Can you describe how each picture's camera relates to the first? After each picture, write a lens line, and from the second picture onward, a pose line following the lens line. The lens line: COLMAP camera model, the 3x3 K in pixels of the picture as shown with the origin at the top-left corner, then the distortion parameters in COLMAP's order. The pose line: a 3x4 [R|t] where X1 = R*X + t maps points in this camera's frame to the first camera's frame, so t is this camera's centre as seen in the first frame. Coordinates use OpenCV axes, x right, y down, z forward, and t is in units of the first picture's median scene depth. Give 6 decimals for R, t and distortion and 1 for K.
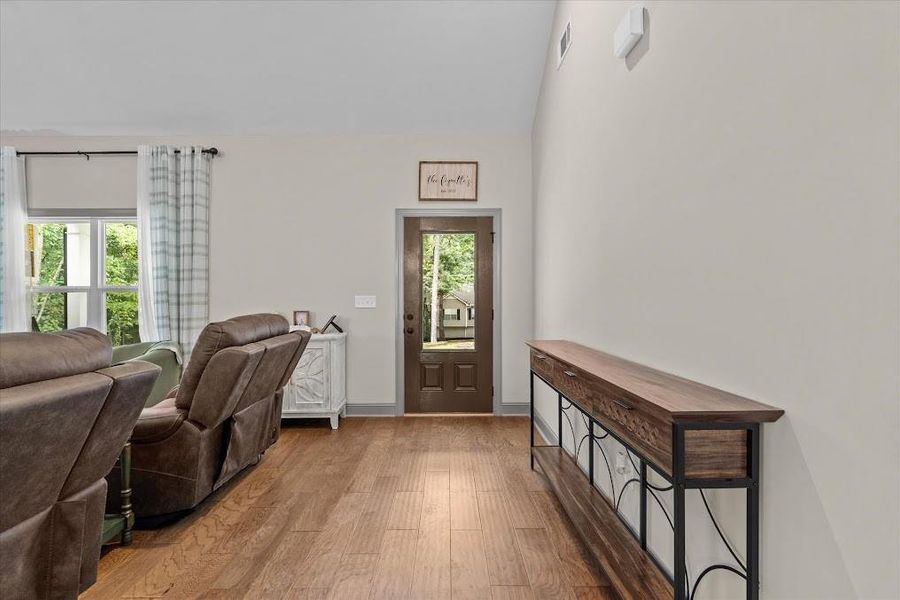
lens RADIAL K [[395.6, 0, 448.2], [0, 395.6, 296.0], [0, 0, 1]] dist [-0.004010, -0.000307]
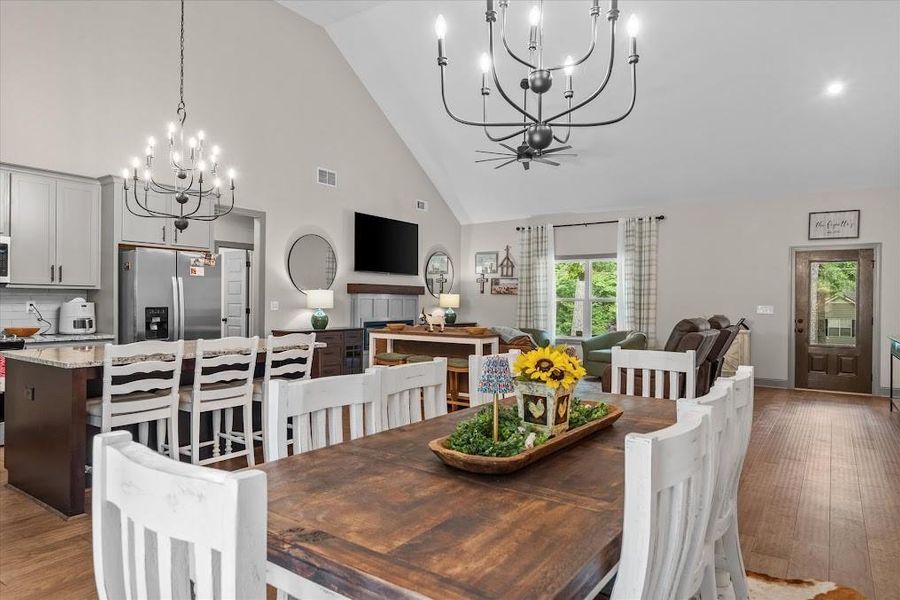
lens RADIAL K [[553.4, 0, 450.0], [0, 553.4, 300.0], [0, 0, 1]] dist [-0.003525, 0.000603]
pose [[0.820279, 0.009104, -0.571891, 0.007539], [-0.005354, 0.999952, 0.008238, -0.034387], [0.571938, -0.003696, 0.820289, -1.426602]]
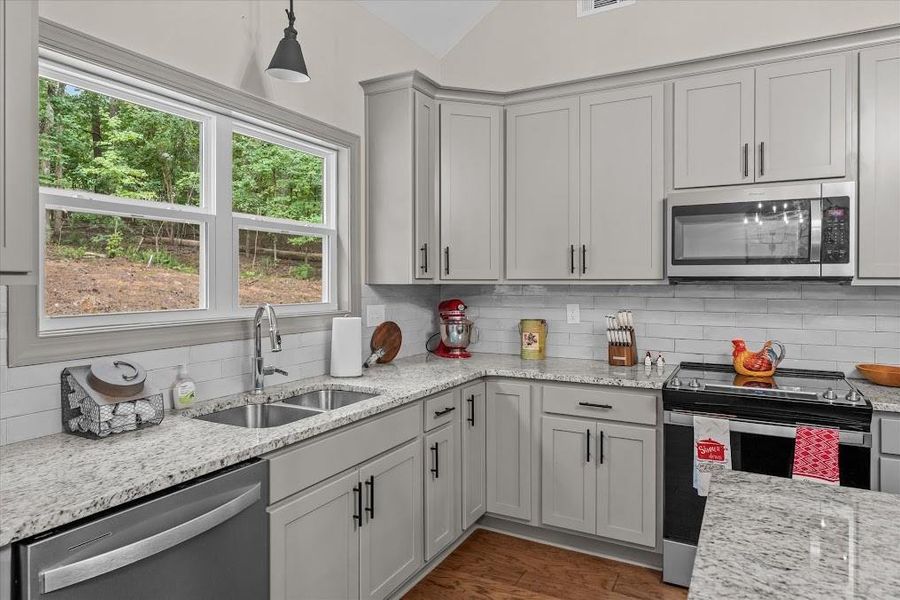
lens RADIAL K [[555.8, 0, 446.2], [0, 555.8, 284.1], [0, 0, 1]] dist [0.000286, 0.000484]
pose [[-0.475666, 0.005127, -0.879611, -0.773852], [0.007606, 0.999970, 0.001715, -0.053223], [0.879593, -0.005874, -0.475690, -1.075372]]
